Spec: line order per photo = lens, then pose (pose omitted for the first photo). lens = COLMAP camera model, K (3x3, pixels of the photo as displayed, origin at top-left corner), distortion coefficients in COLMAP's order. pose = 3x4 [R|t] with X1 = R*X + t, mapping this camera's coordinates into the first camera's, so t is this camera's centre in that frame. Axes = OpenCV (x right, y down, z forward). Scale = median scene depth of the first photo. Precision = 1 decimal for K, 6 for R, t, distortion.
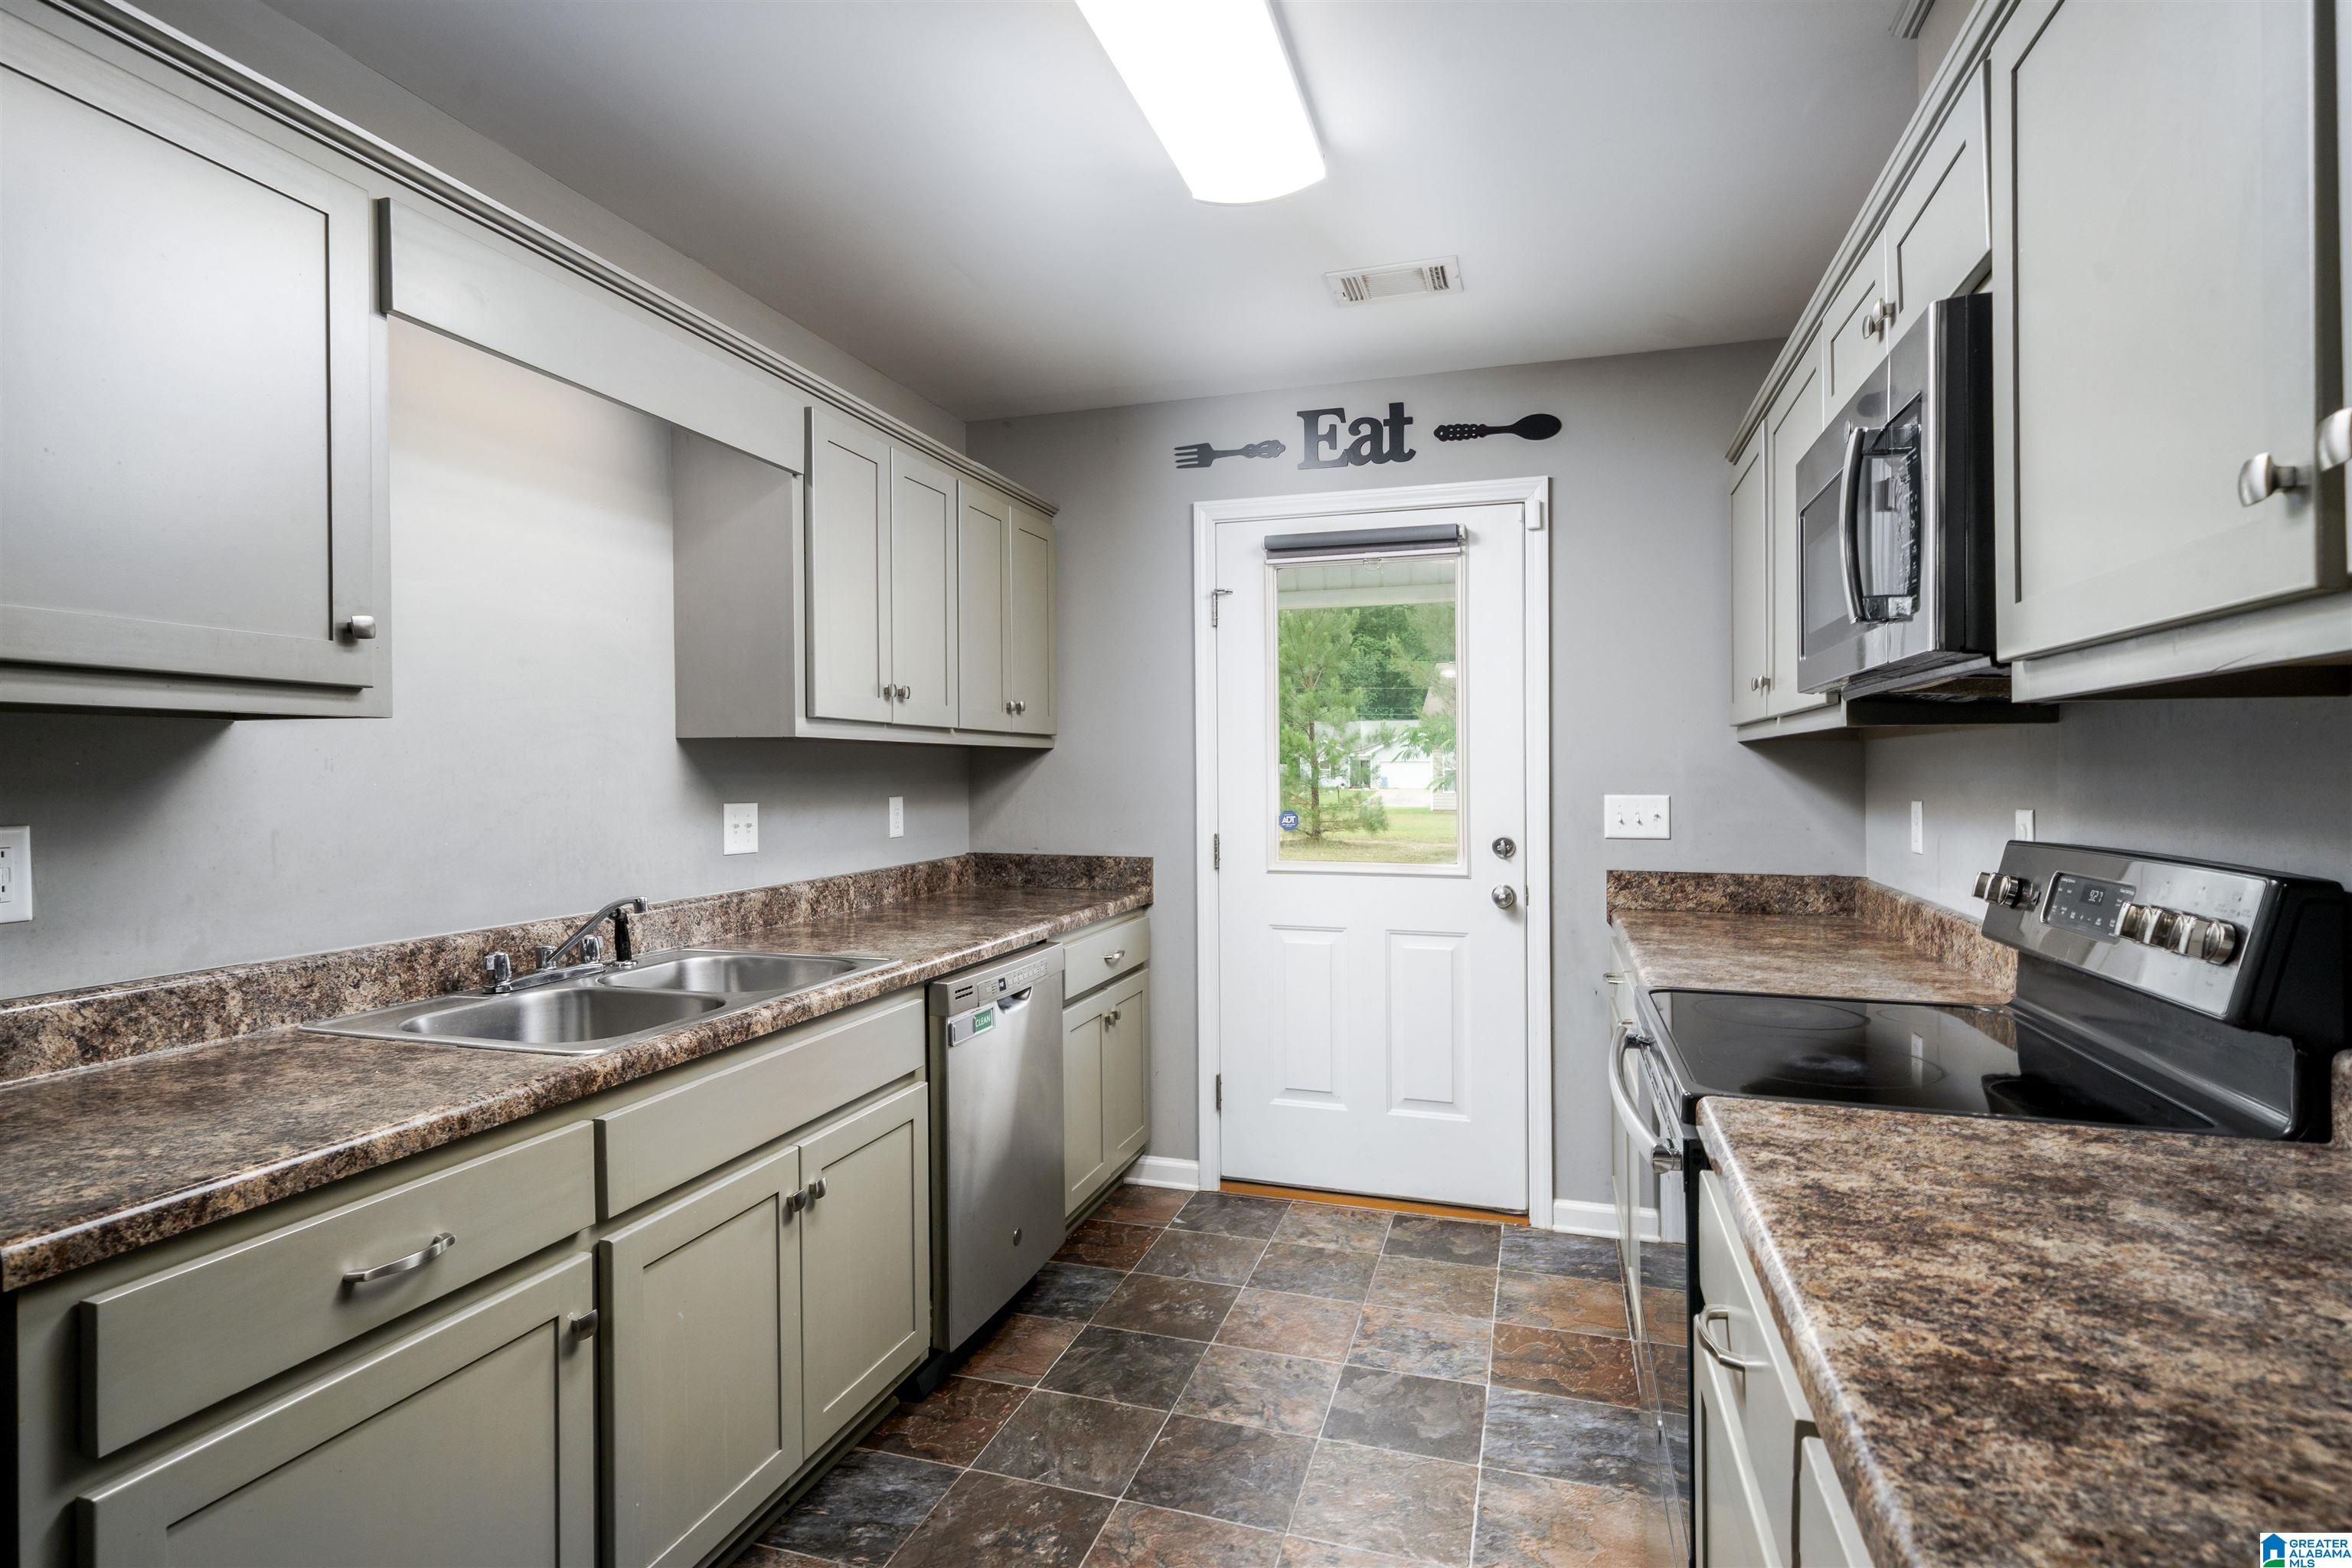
lens RADIAL K [[1175.0, 0, 1177.3], [0, 1175.0, 758.4], [0, 0, 1]] dist [0.004608, 0.000584]
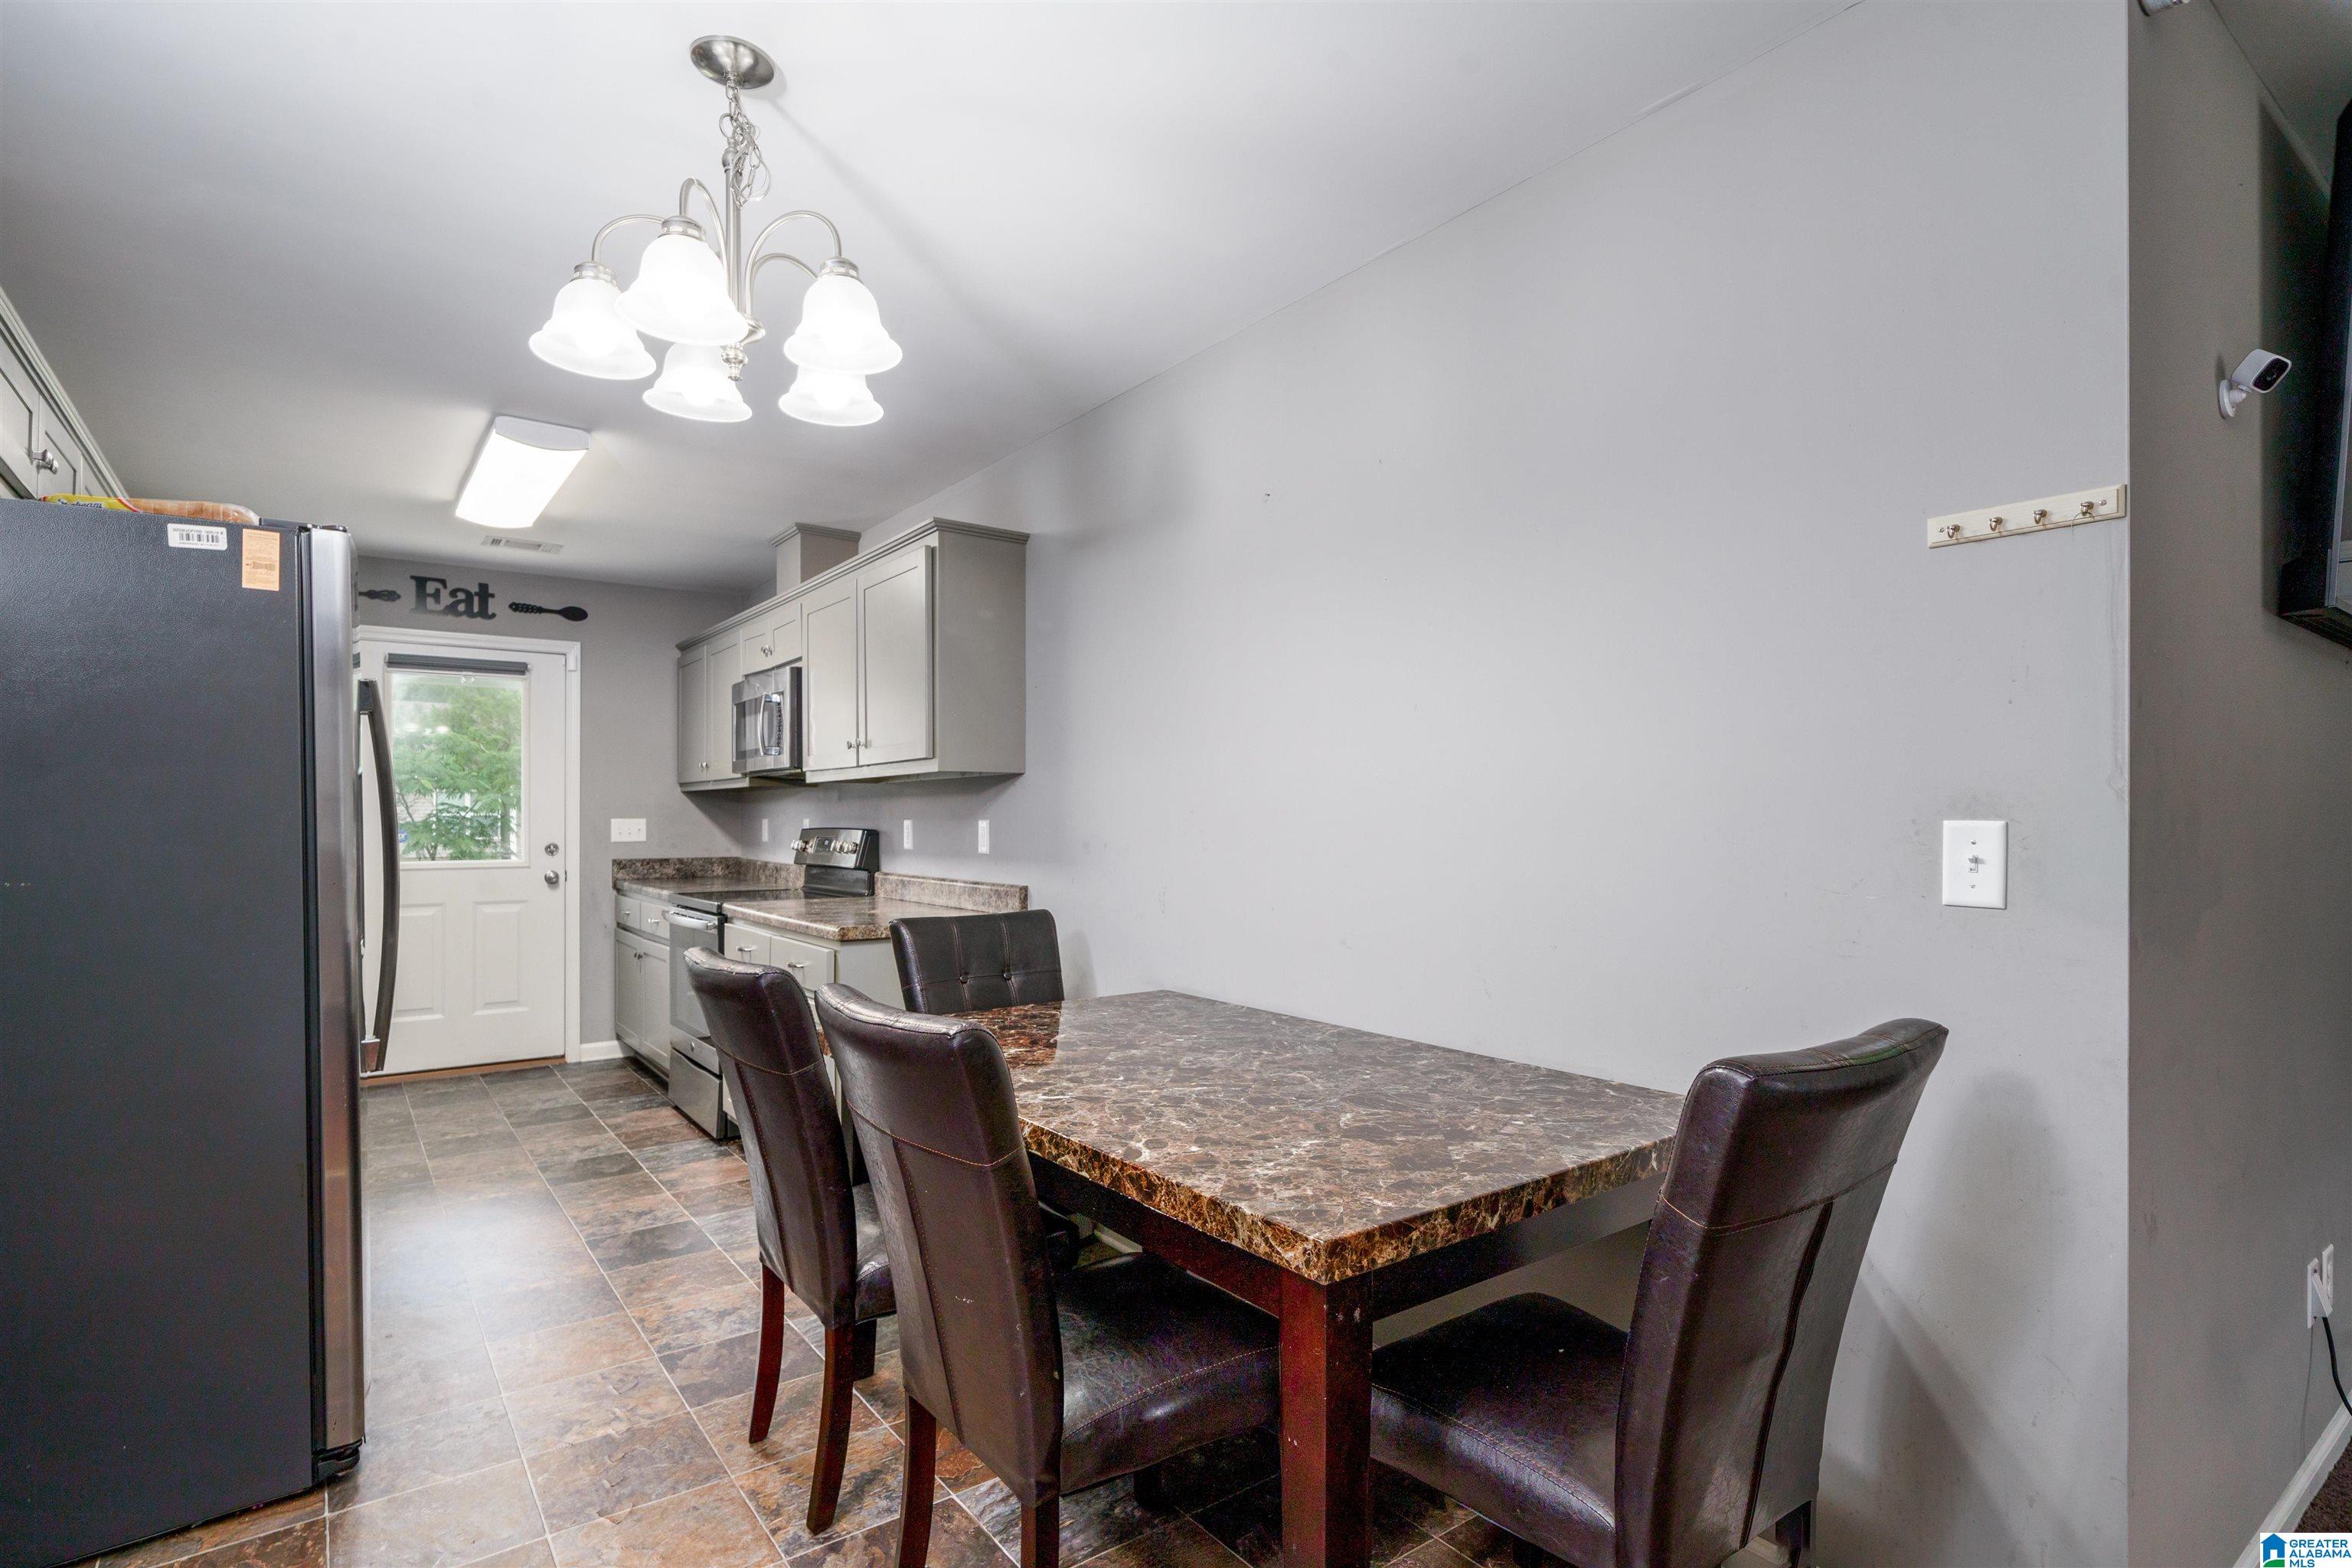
lens RADIAL K [[1137.2, 0, 1169.8], [0, 1137.2, 841.2], [0, 0, 1]] dist [0.002763, 0.000447]
pose [[0.586385, -0.016289, 0.809869, -0.575237], [-0.008338, 0.999623, 0.026143, 0.012287], [-0.809990, -0.022083, 0.586028, -0.766256]]
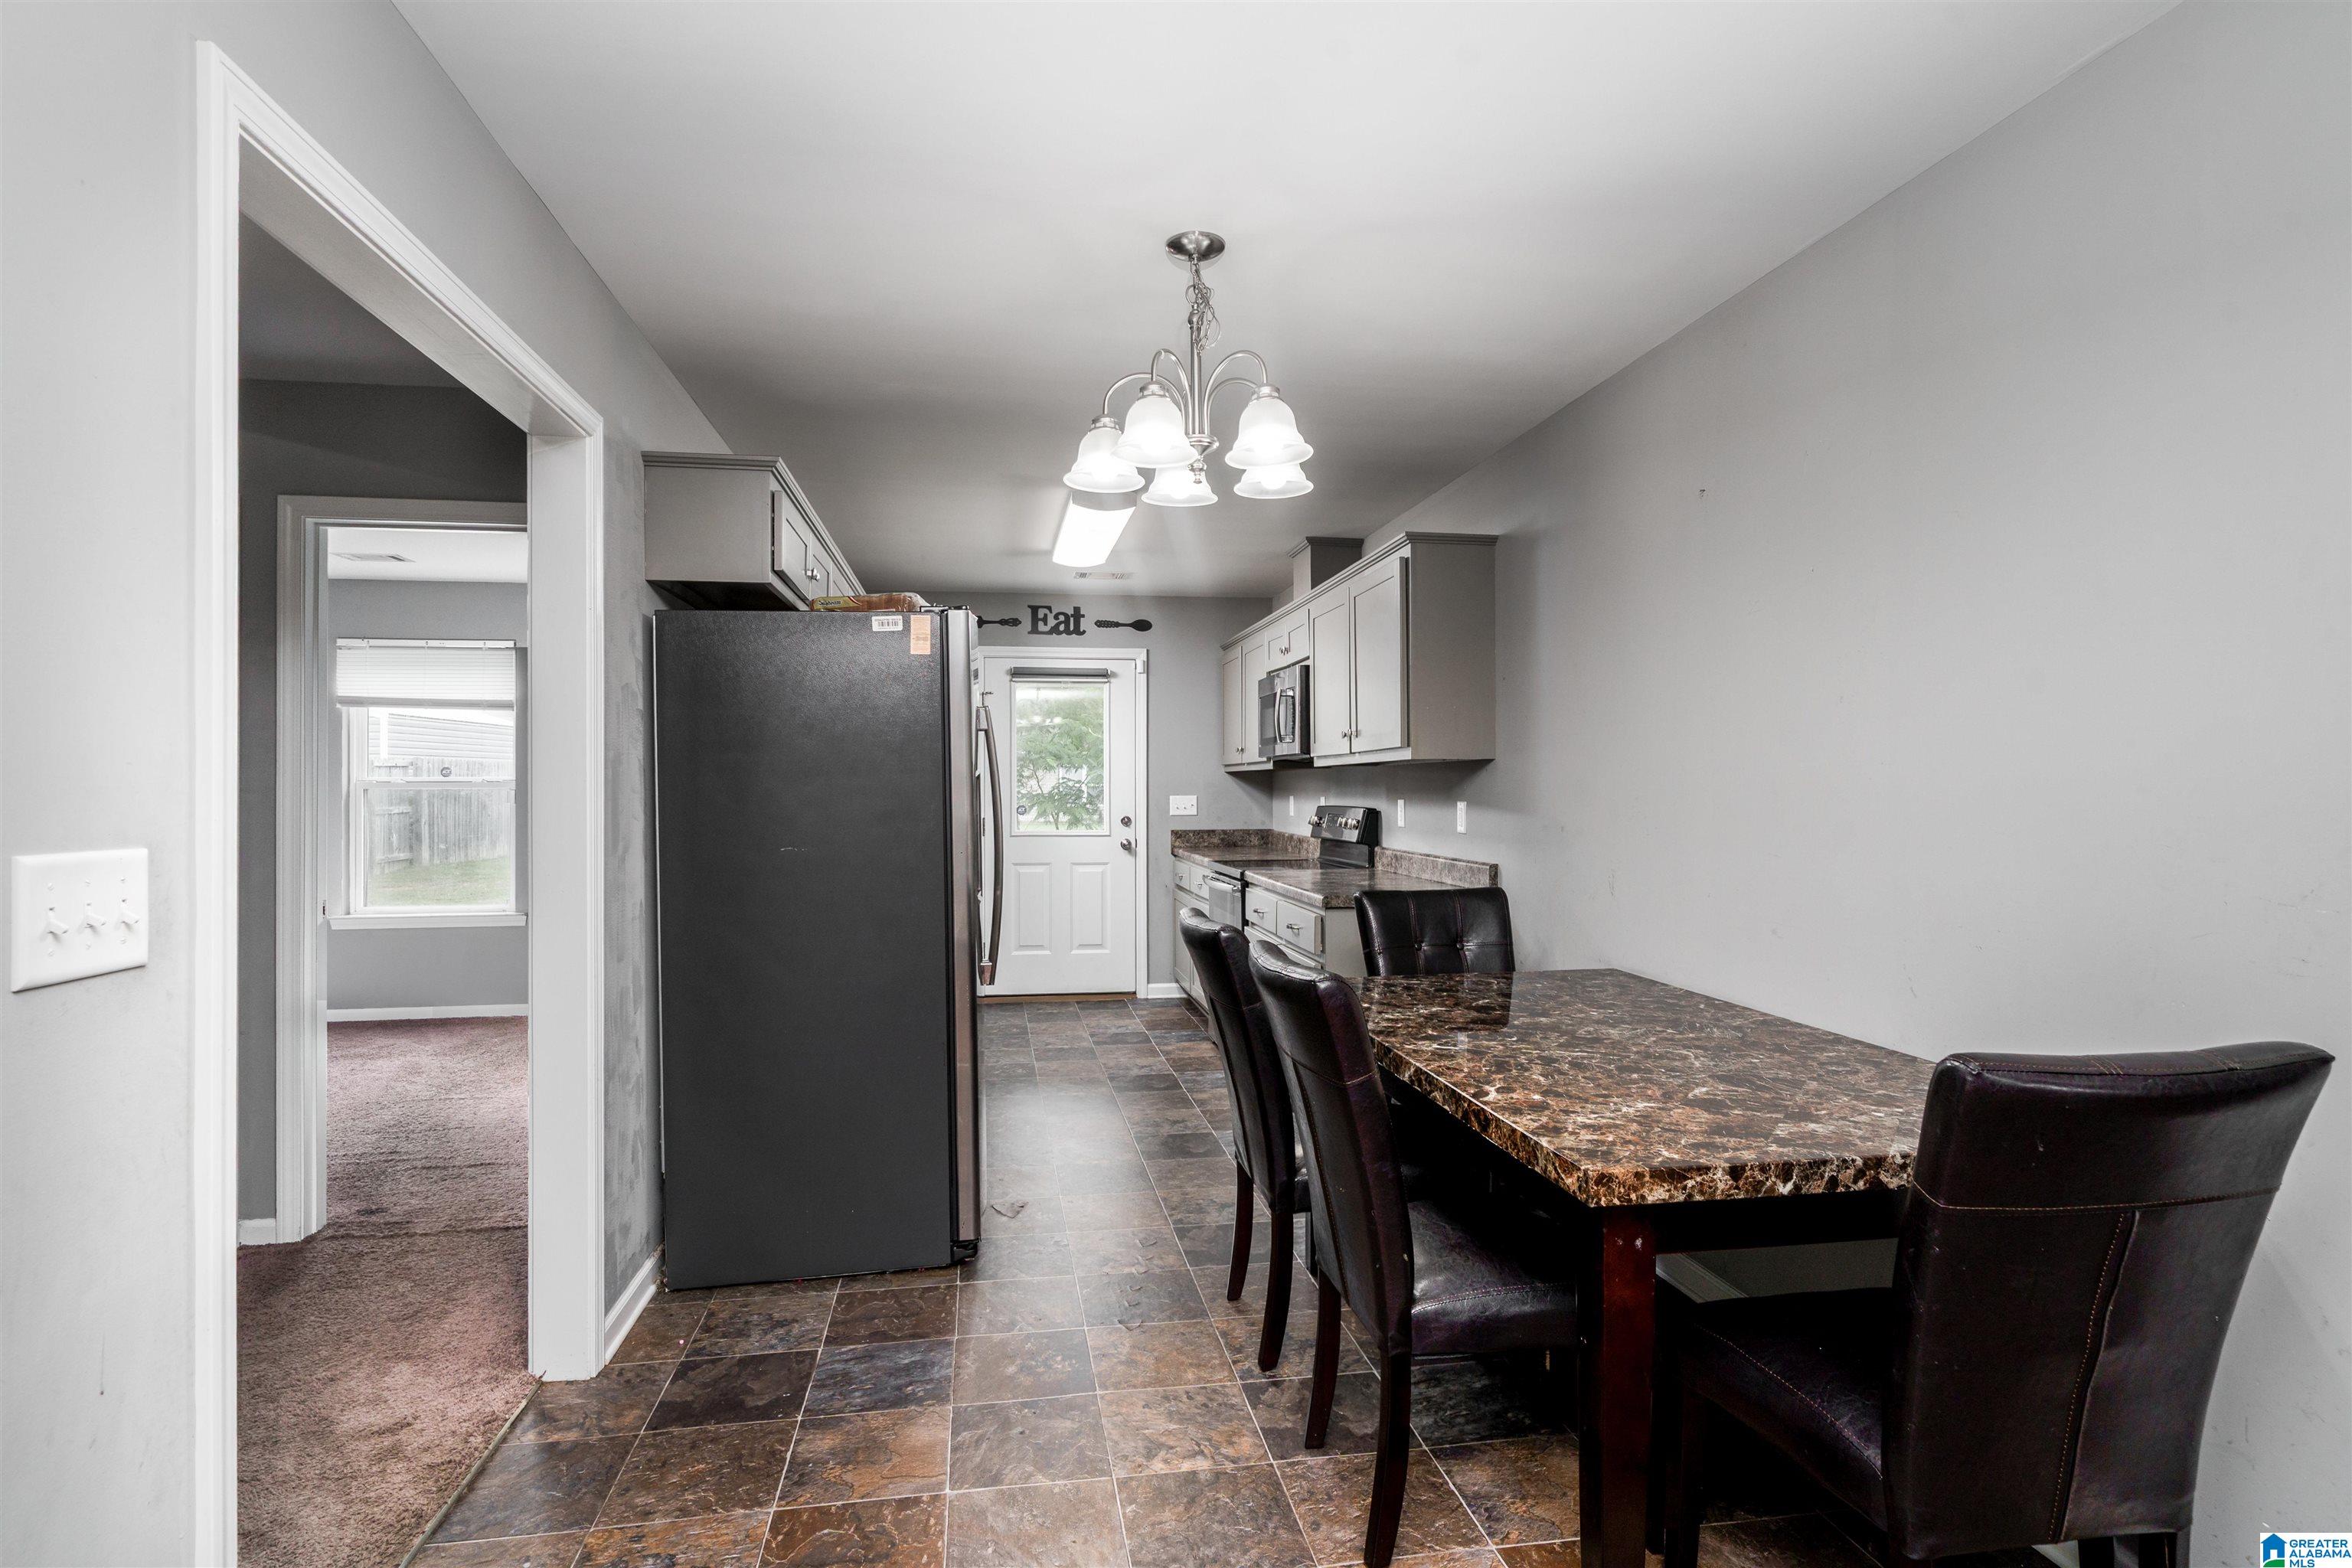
lens RADIAL K [[1137.2, 0, 1169.8], [0, 1137.2, 841.2], [0, 0, 1]] dist [0.002763, 0.000447]
pose [[0.892963, -0.024521, 0.449463, -0.595509], [-0.000539, 0.998456, 0.055542, -0.002992], [-0.450131, -0.049839, 0.891571, -0.902740]]
